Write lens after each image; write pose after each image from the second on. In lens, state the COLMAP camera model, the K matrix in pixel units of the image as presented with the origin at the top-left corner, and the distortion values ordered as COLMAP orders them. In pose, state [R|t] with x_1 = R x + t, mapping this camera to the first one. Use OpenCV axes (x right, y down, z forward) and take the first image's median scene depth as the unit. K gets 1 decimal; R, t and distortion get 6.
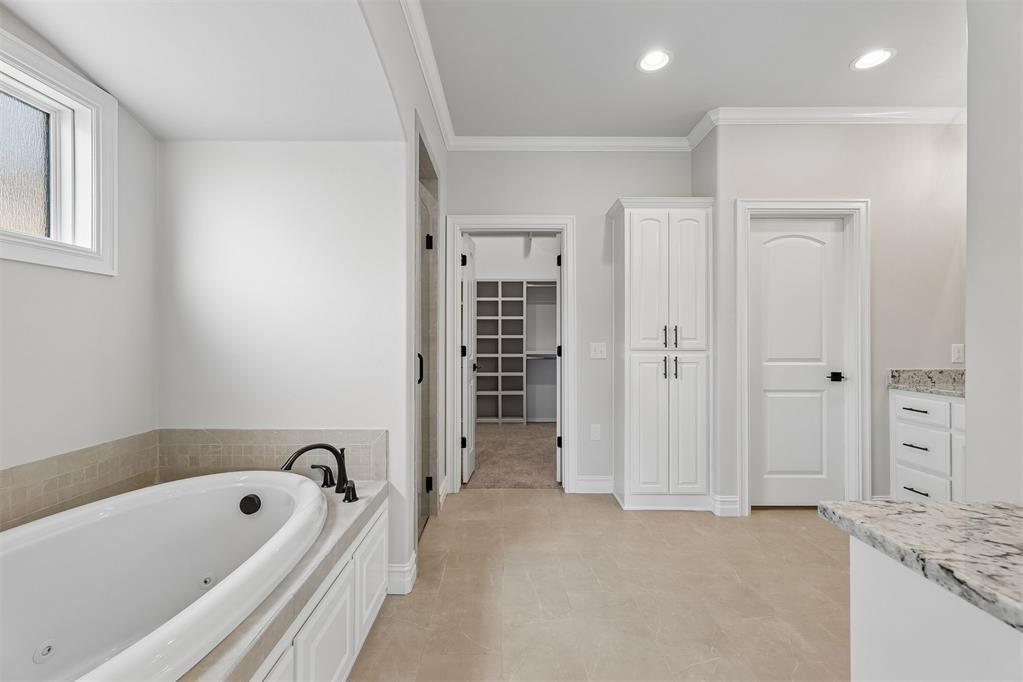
lens RADIAL K [[427.7, 0, 508.8], [0, 427.7, 338.2], [0, 0, 1]] dist [0.002907, 0.000079]
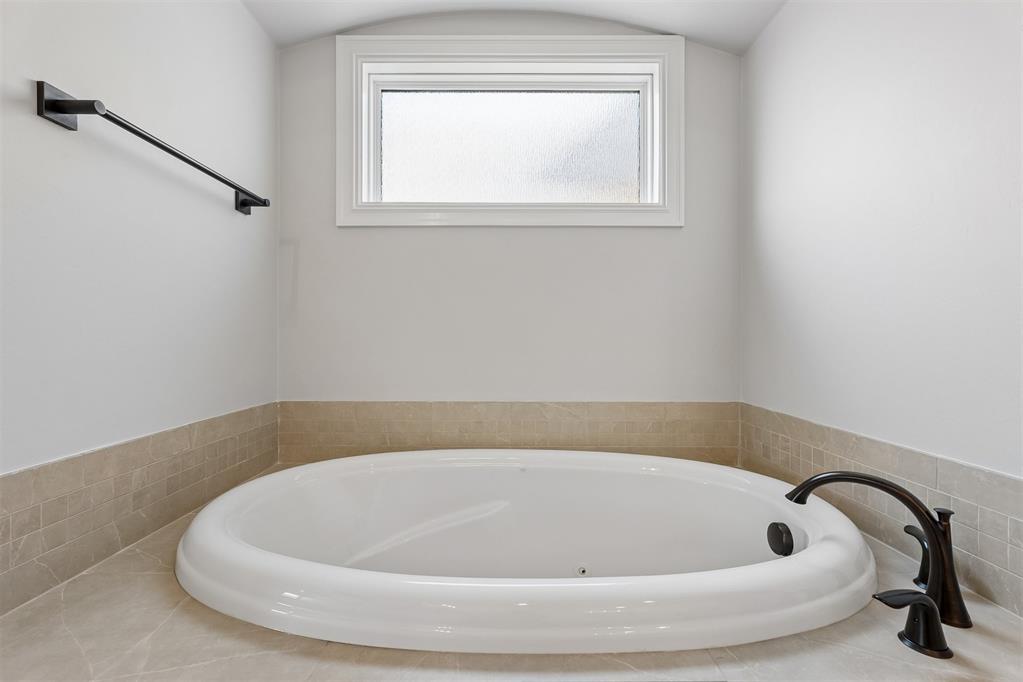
lens RADIAL K [[427.7, 0, 510.6], [0, 427.7, 339.6], [0, 0, 1]] dist [0.002907, 0.000079]
pose [[-0.011767, -0.001629, -0.999929, 0.021023], [-0.004105, 0.999990, -0.001581, 0.103010], [0.999922, 0.004086, -0.011773, 0.618936]]
